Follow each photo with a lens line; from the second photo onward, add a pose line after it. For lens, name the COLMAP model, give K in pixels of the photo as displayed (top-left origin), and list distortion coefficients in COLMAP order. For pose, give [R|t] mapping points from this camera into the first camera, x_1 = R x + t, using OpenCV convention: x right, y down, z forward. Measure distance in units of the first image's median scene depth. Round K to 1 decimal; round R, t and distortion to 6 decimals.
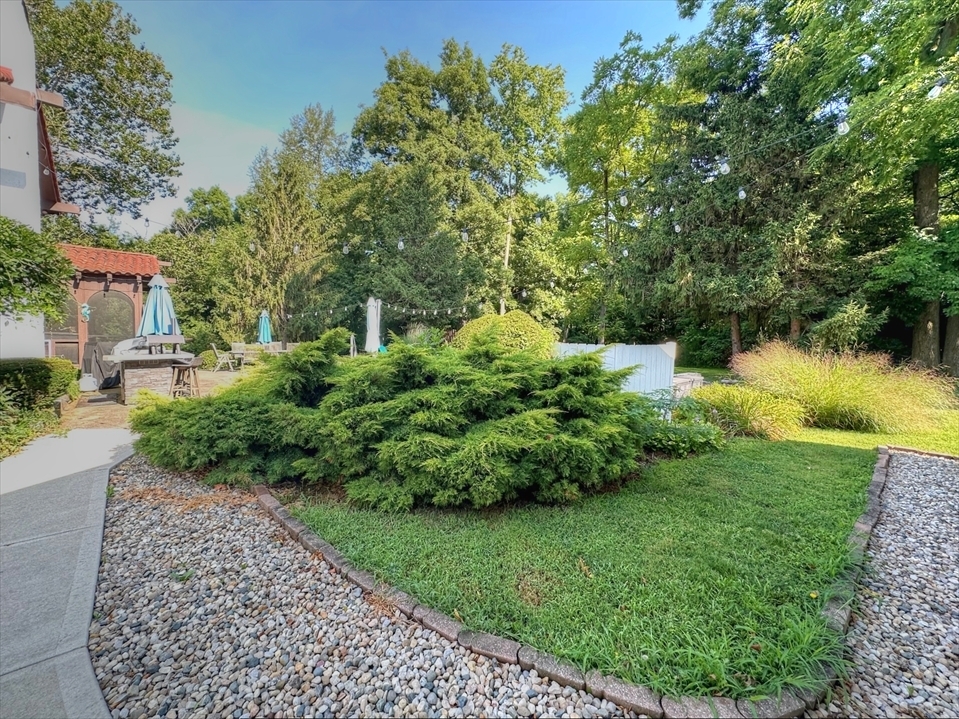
lens RADIAL K [[385.8, 0, 476.5], [0, 385.8, 365.6], [0, 0, 1]] dist [0.000704, 0.000607]
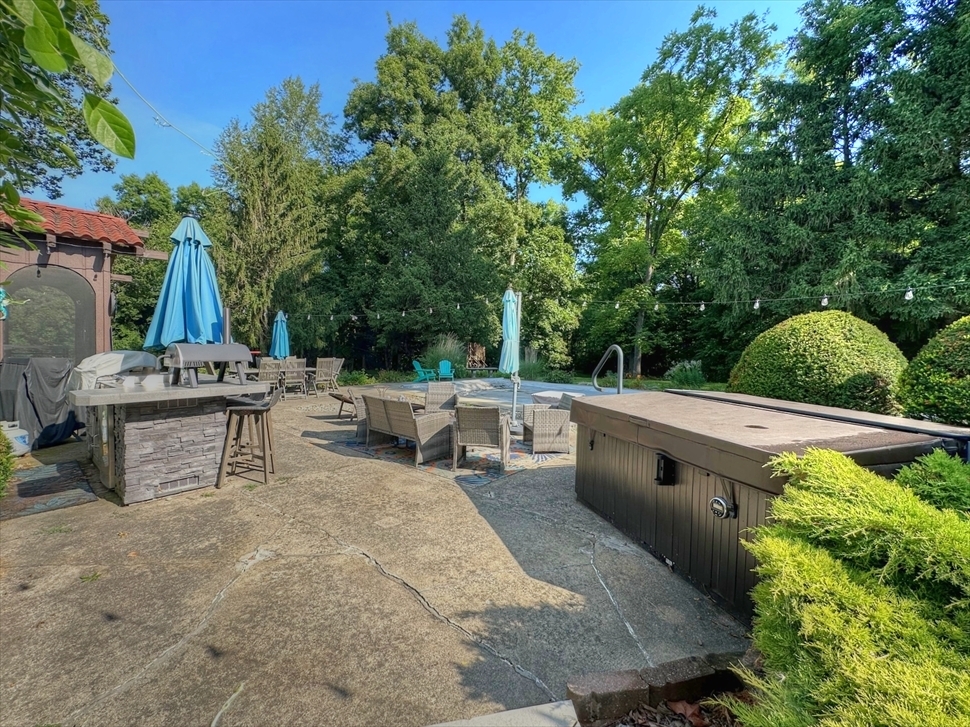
lens RADIAL K [[390.2, 0, 481.9], [0, 390.2, 369.6], [0, 0, 1]] dist [0.000704, 0.000607]
pose [[0.991721, -0.003804, 0.128355, -0.139870], [0.007053, 0.999666, -0.024862, -0.008669], [-0.128217, 0.025562, 0.991417, 0.126238]]
